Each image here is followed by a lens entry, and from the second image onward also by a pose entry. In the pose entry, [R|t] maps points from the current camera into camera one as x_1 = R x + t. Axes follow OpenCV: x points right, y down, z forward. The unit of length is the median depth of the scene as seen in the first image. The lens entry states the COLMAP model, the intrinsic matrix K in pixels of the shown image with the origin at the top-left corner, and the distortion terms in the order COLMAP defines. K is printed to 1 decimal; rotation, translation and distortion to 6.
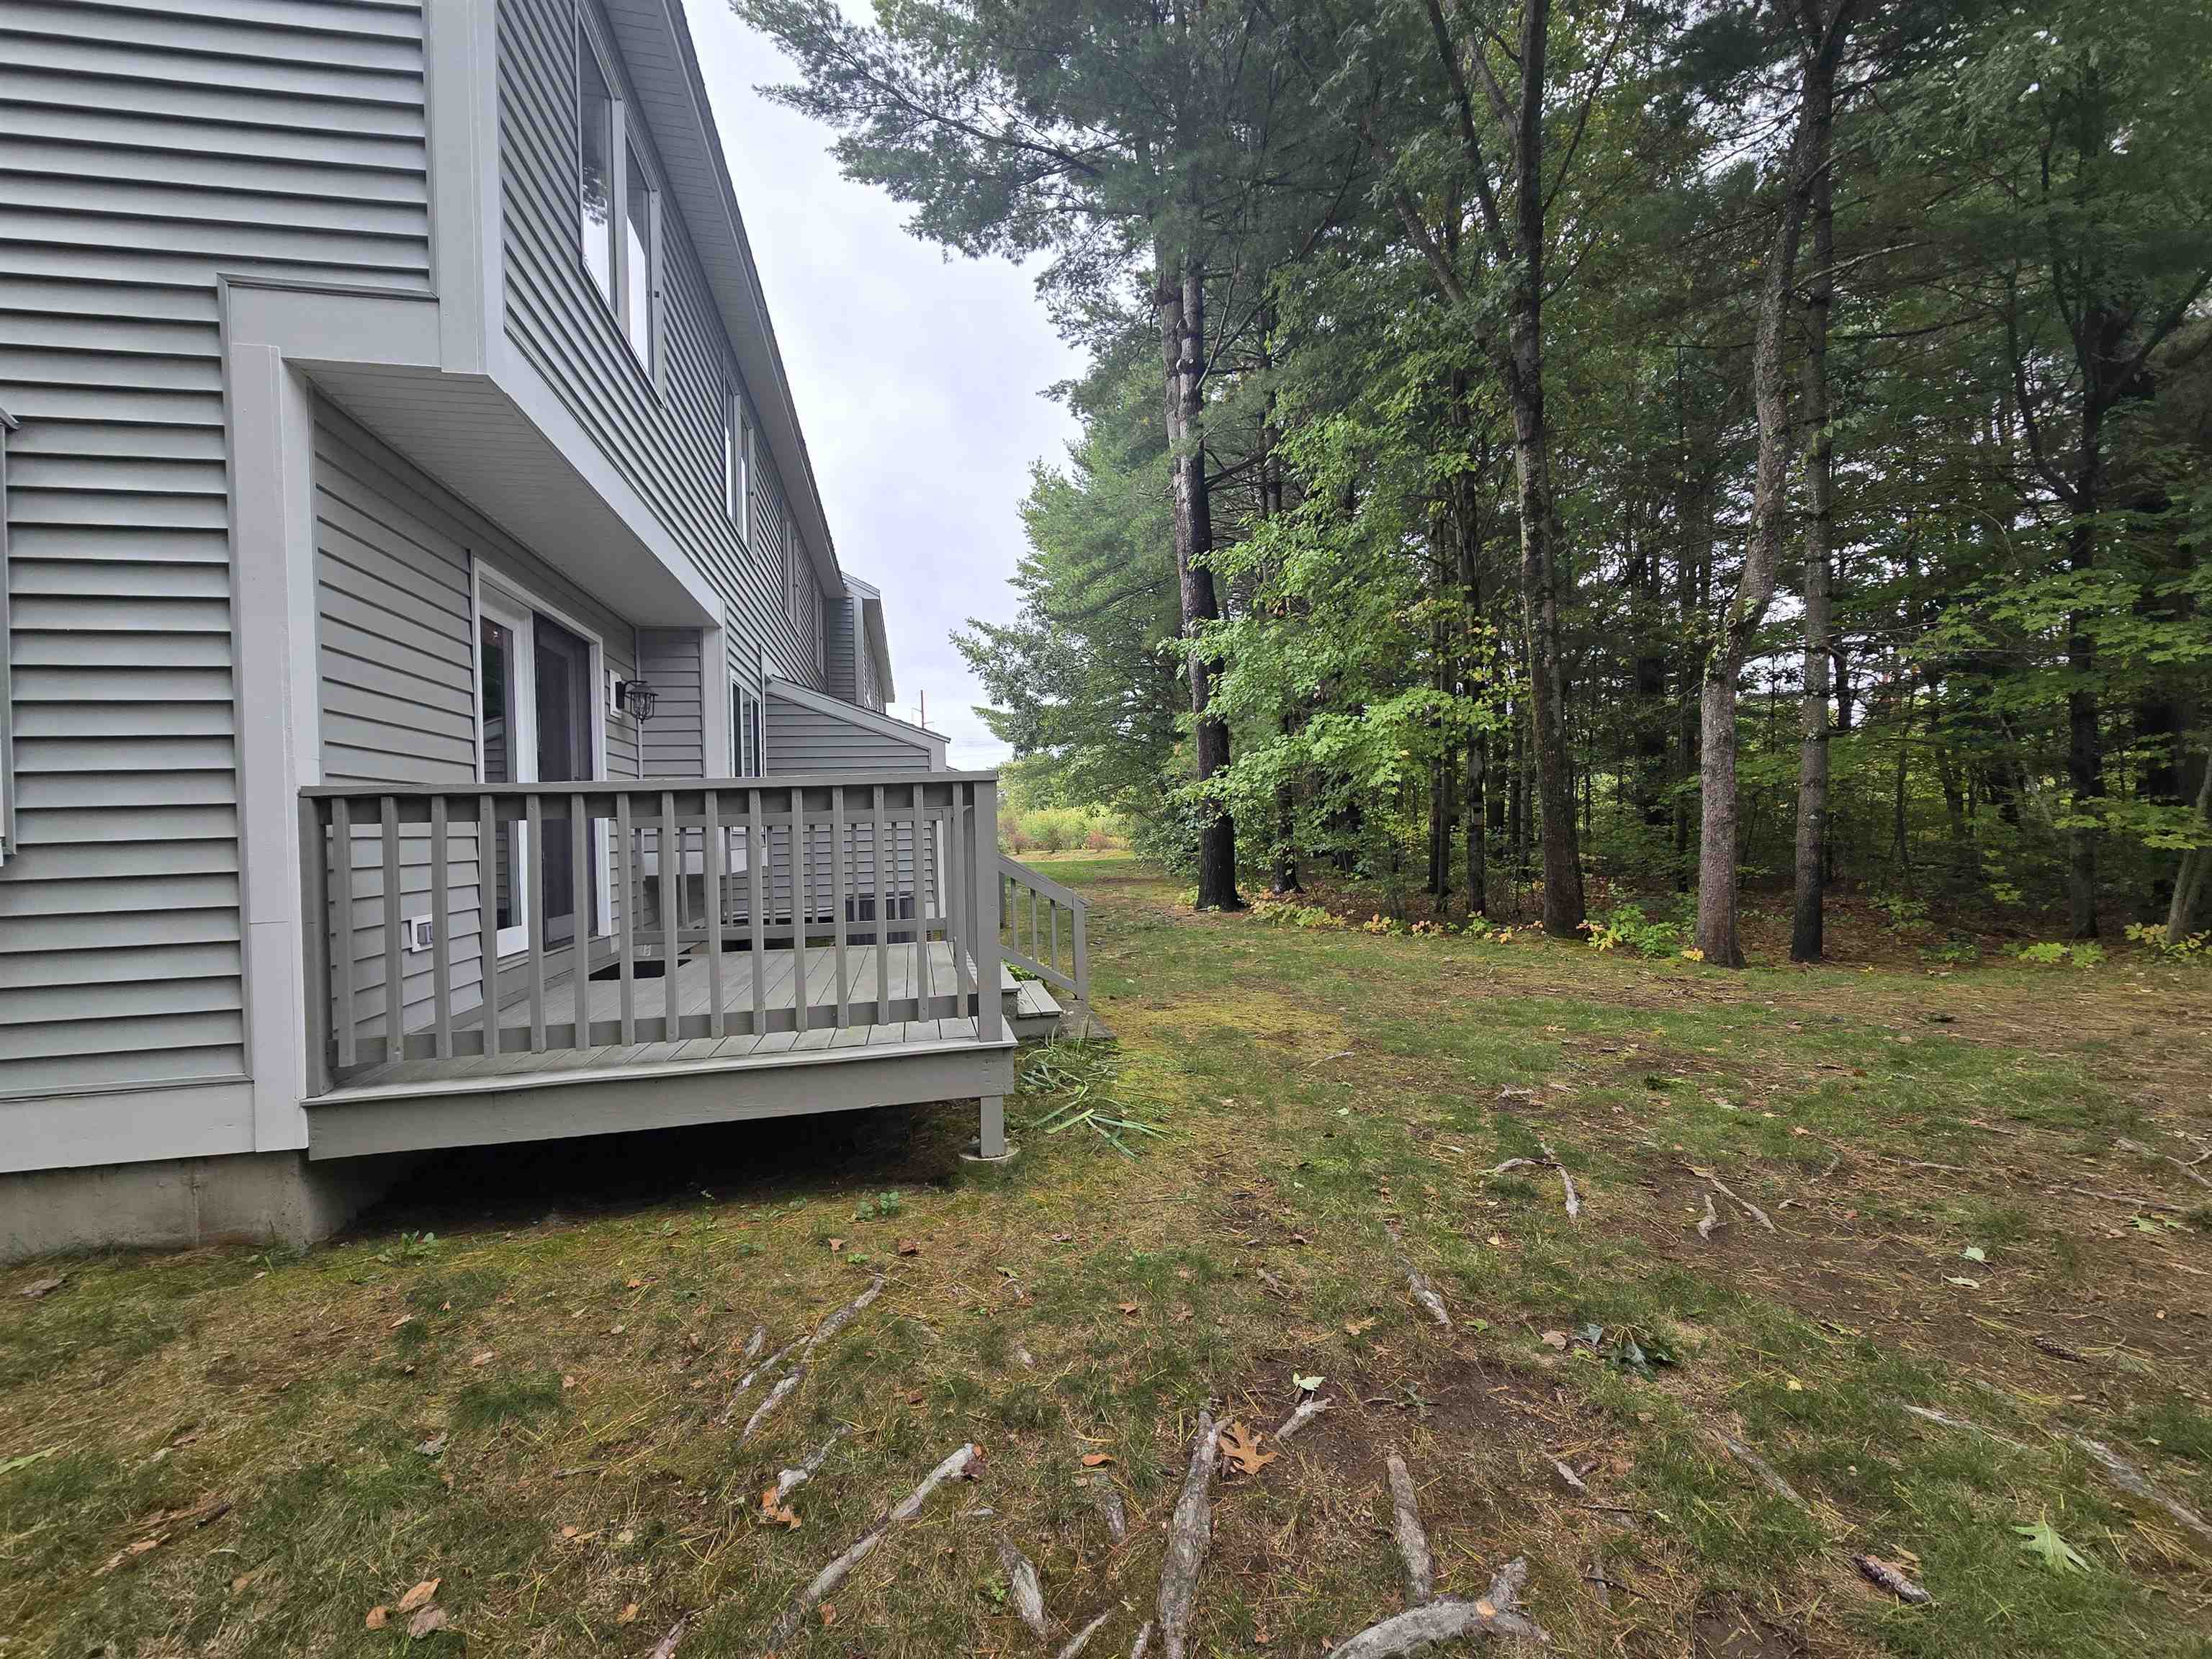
lens RADIAL K [[905.9, 0, 1106.3], [0, 905.9, 828.7], [0, 0, 1]] dist [-0.000762, 0.000057]
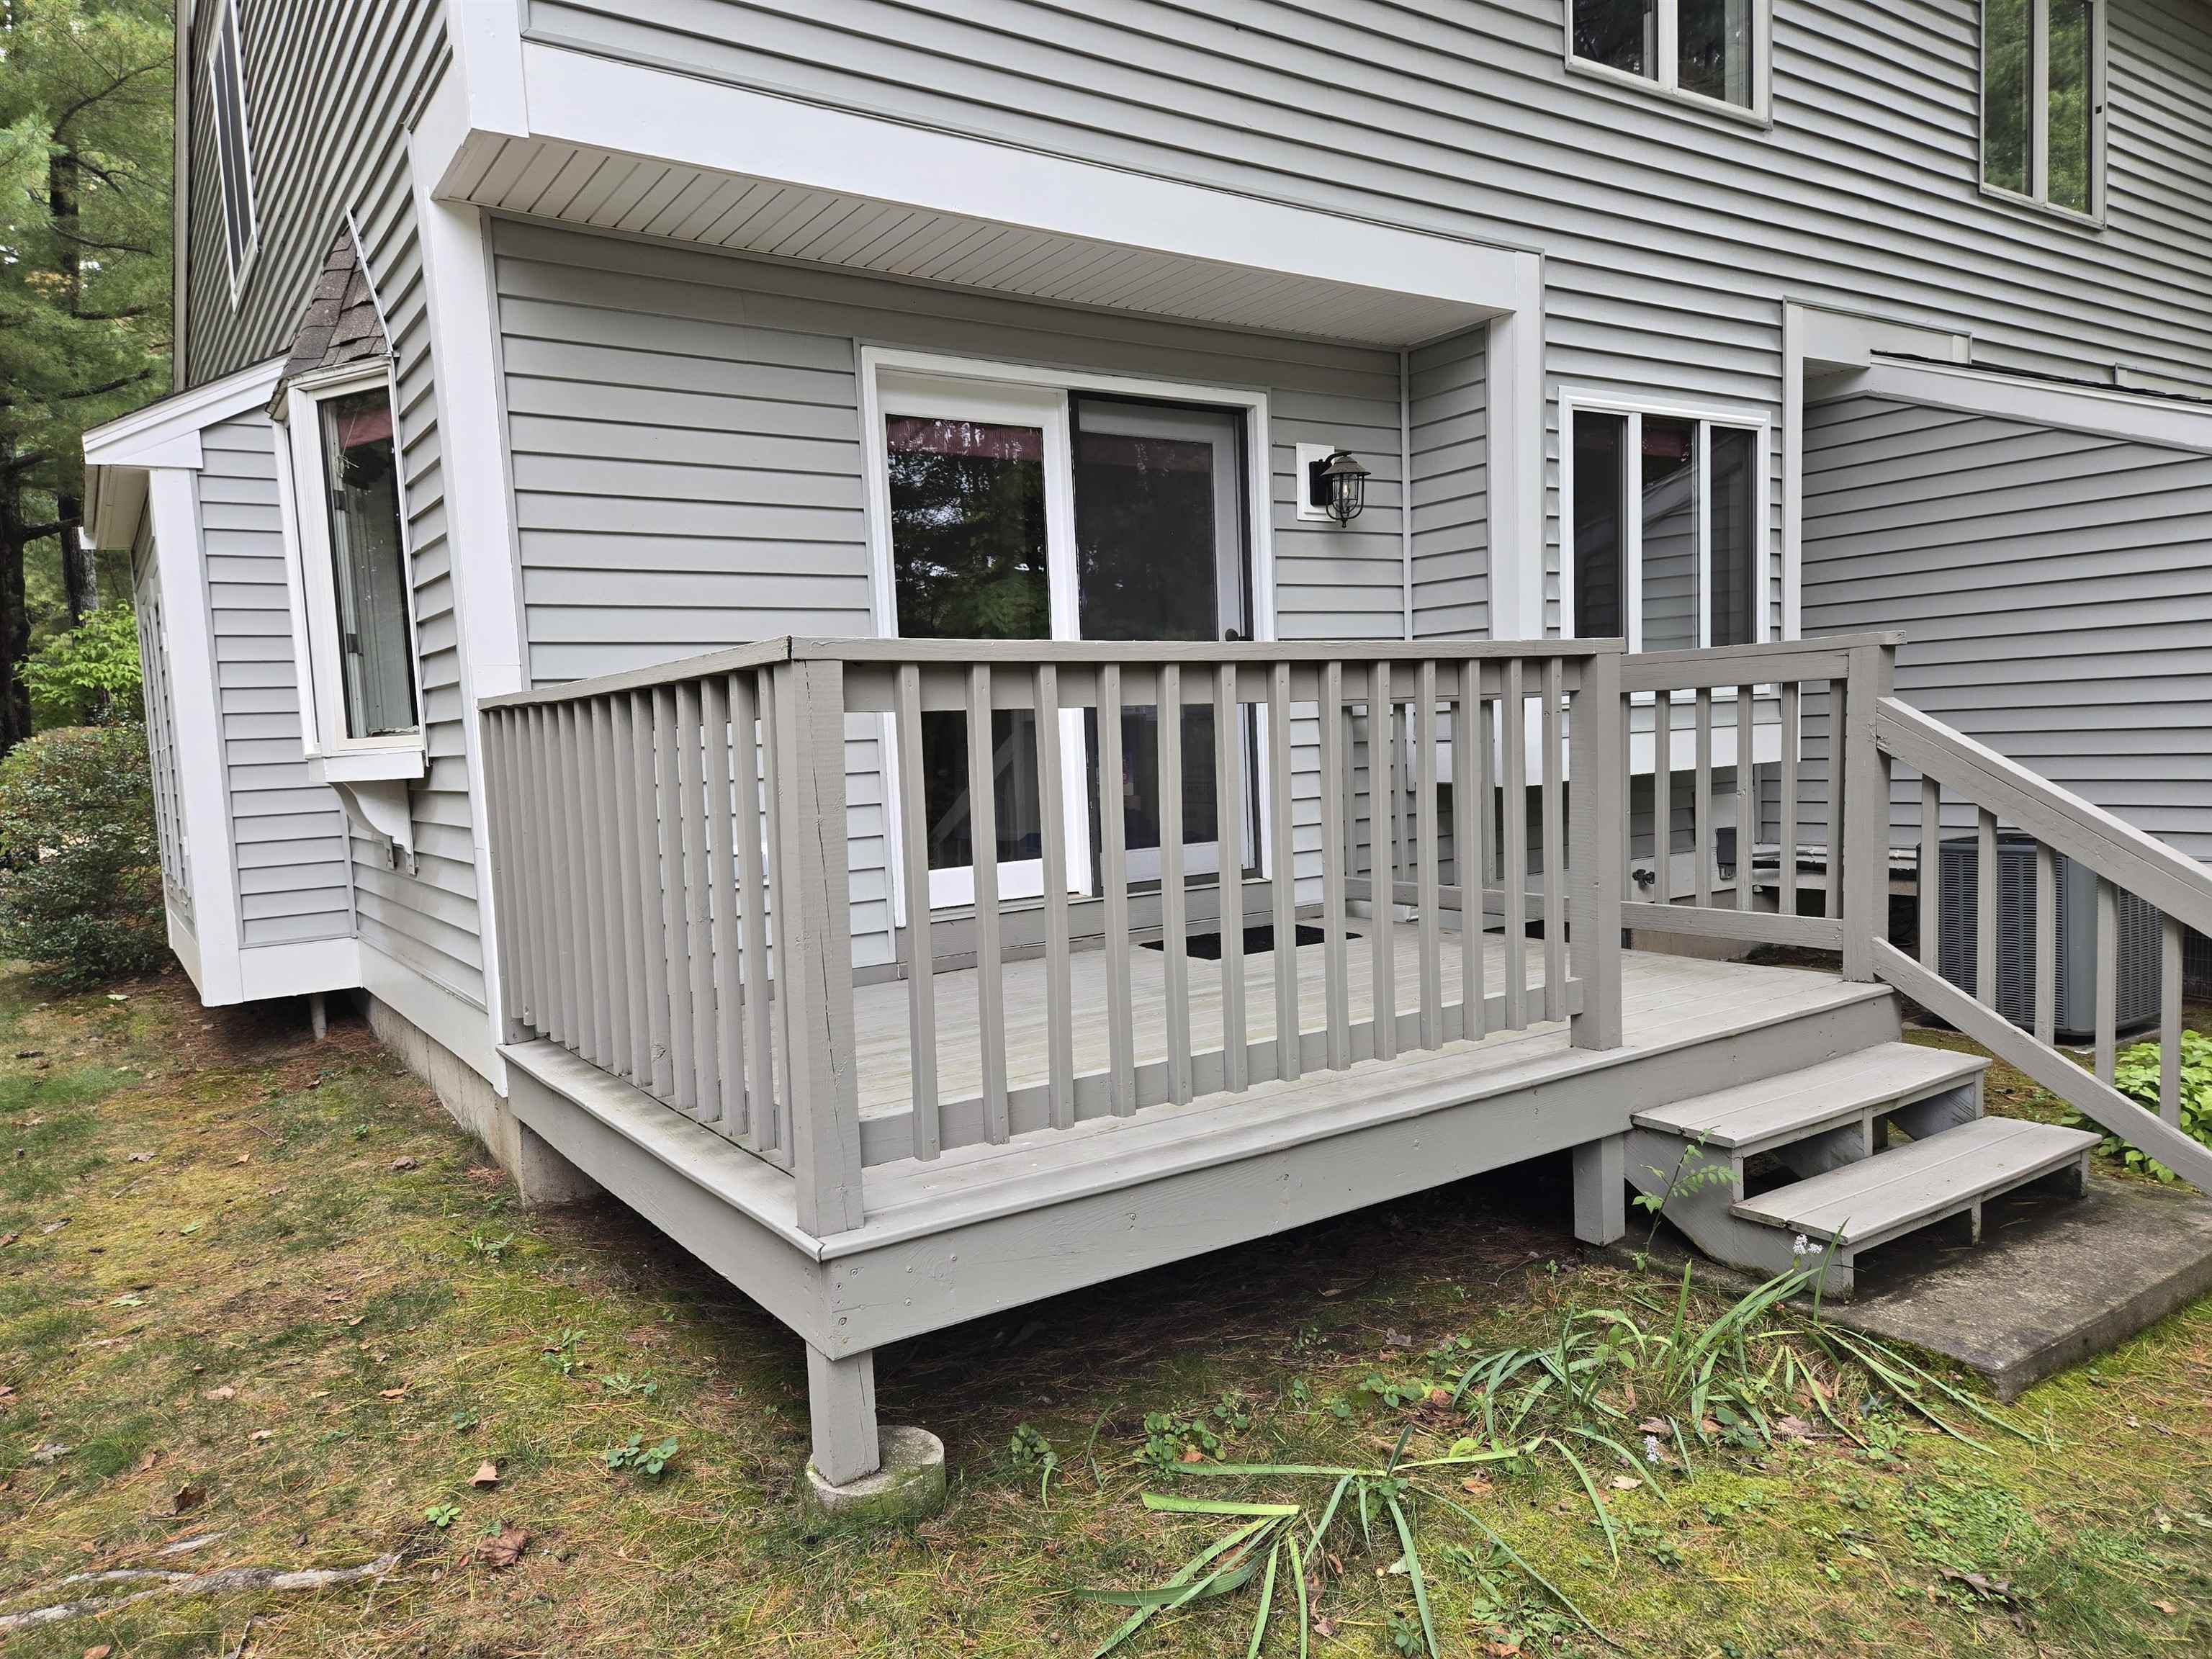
lens RADIAL K [[1483.5, 0, 1097.3], [0, 1483.5, 823.9], [0, 0, 1]] dist [0.049364, -0.001289]
pose [[0.366941, 0.071617, -0.927483, 0.319732], [0.034948, 0.995267, 0.090678, -0.016860], [0.929587, -0.065687, 0.362702, 0.457009]]
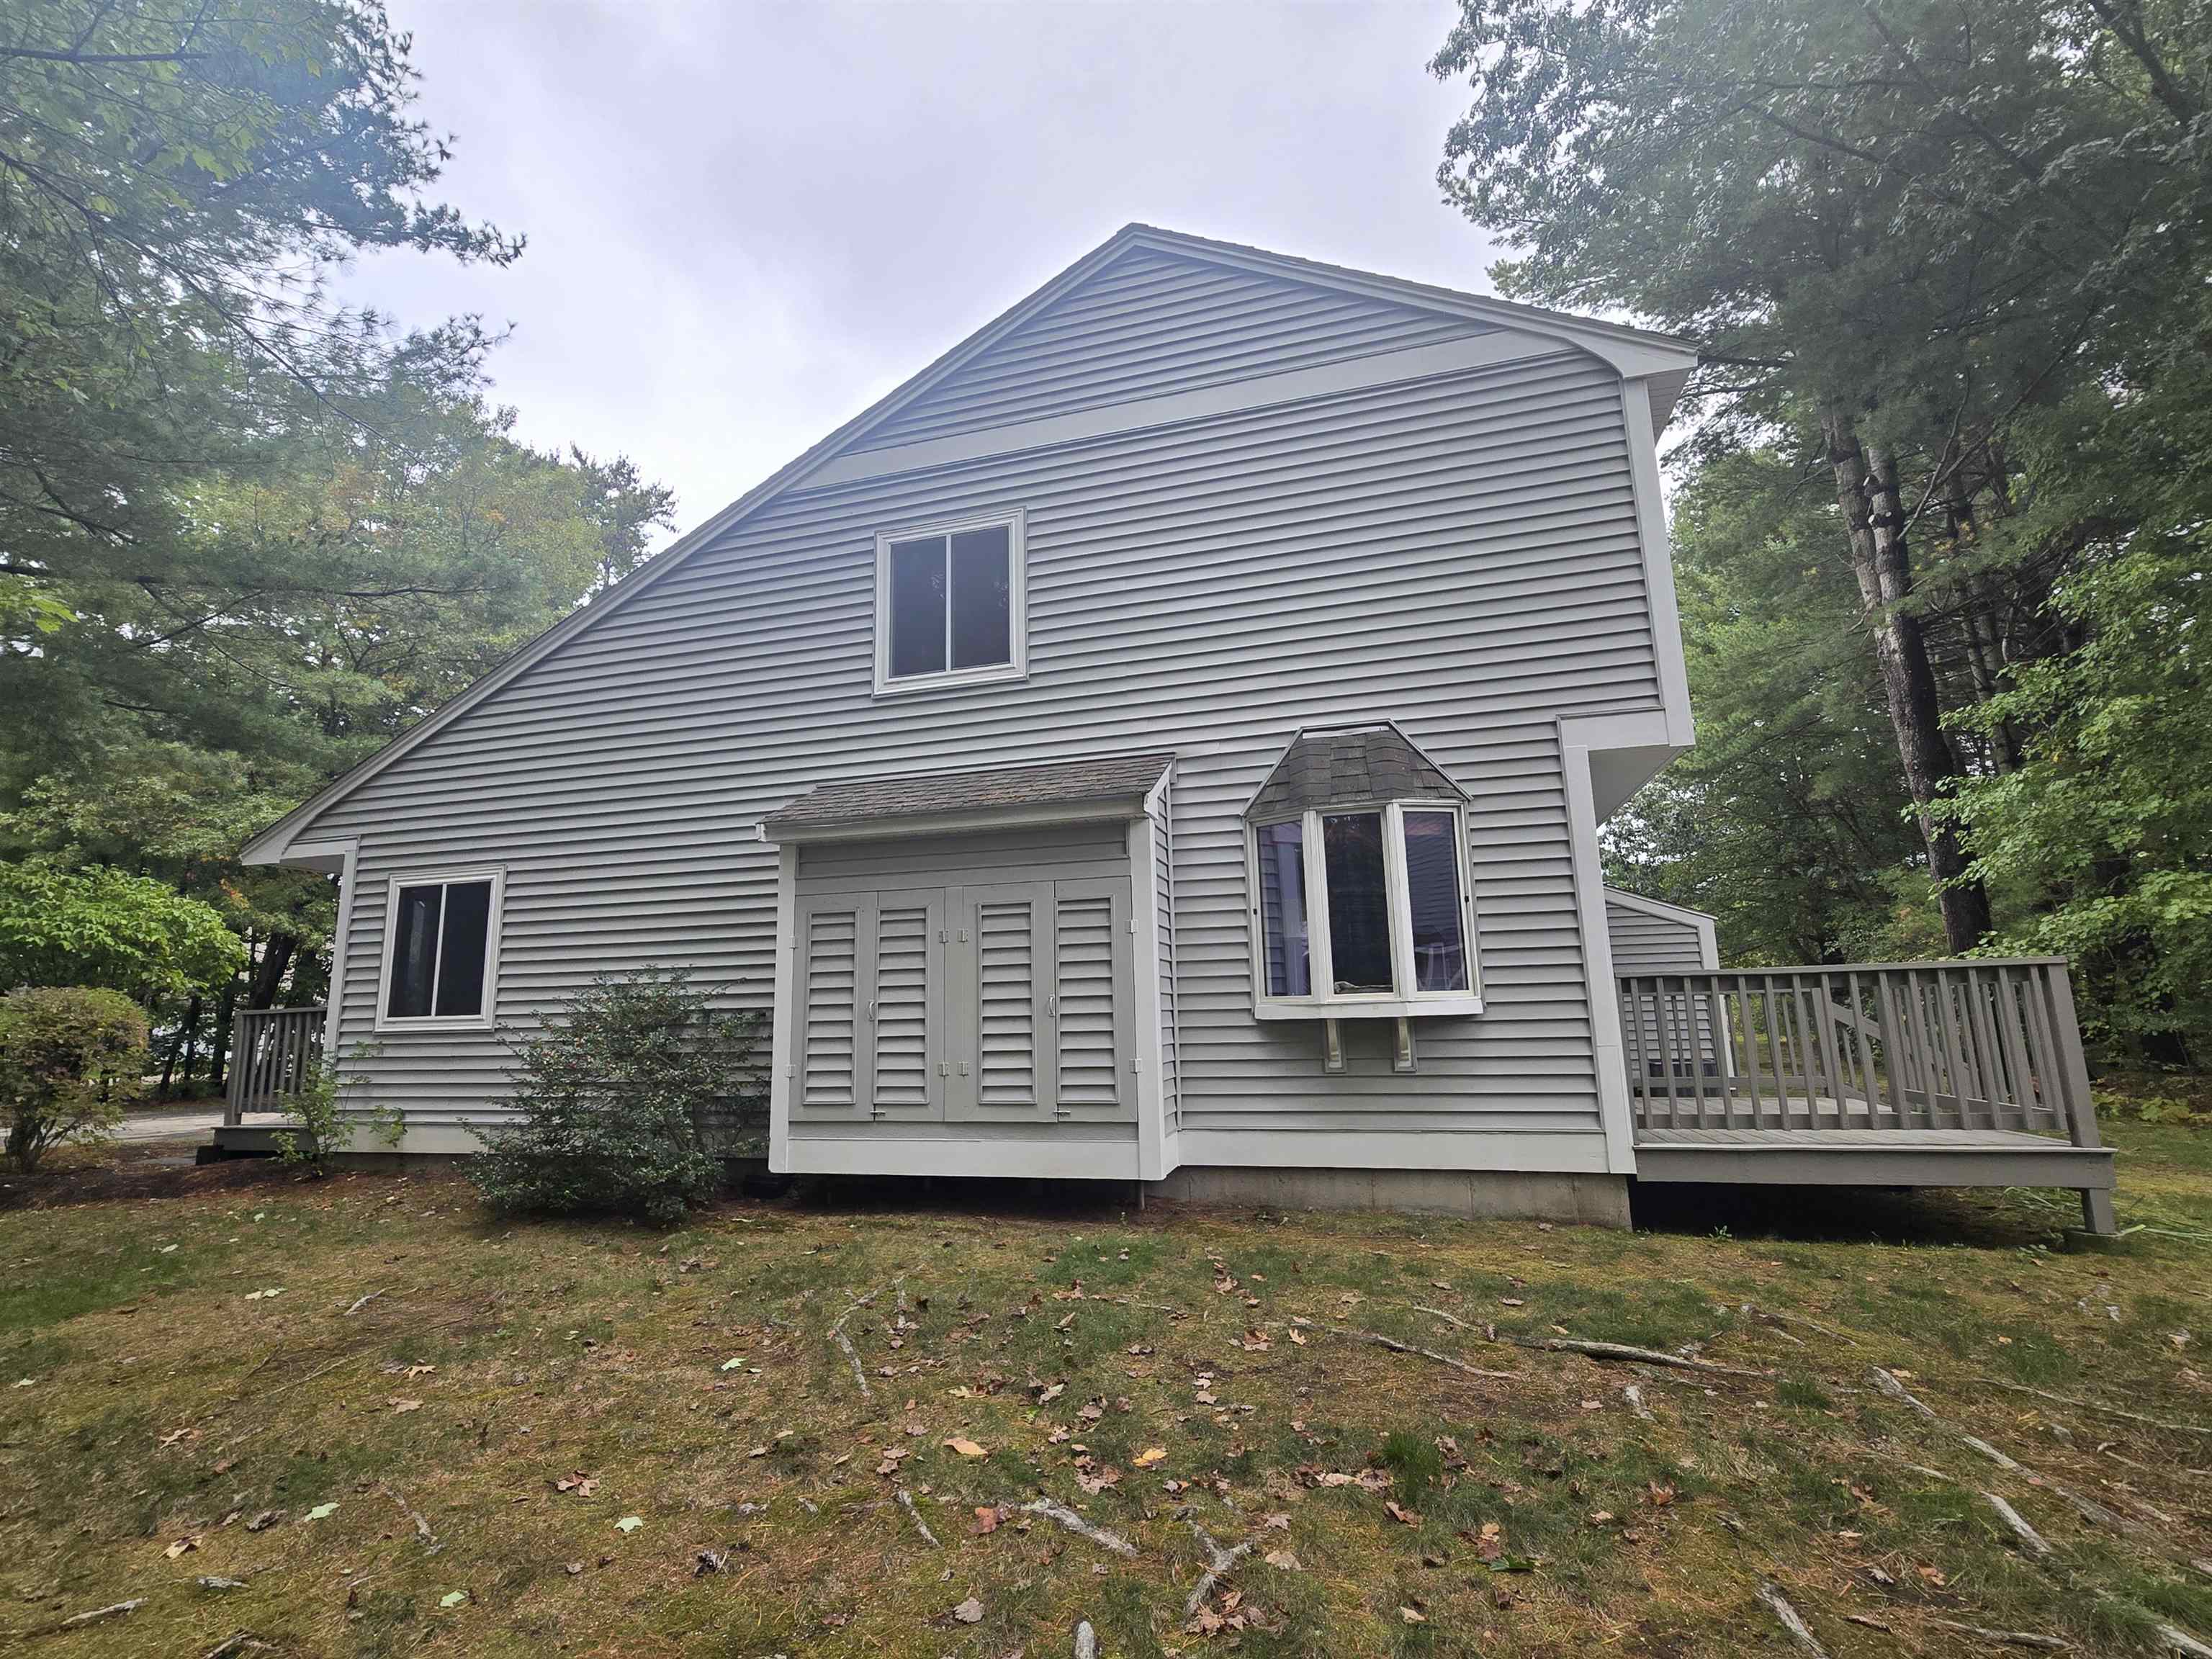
lens RADIAL K [[1006.0, 0, 1110.7], [0, 1006.0, 828.2], [0, 0, 1]] dist [-0.002957, 0.001757]
pose [[0.882718, -0.074976, -0.463883, -0.369962], [-0.006788, 0.985051, -0.172129, 0.011199], [0.469854, 0.155090, 0.869013, -0.602546]]
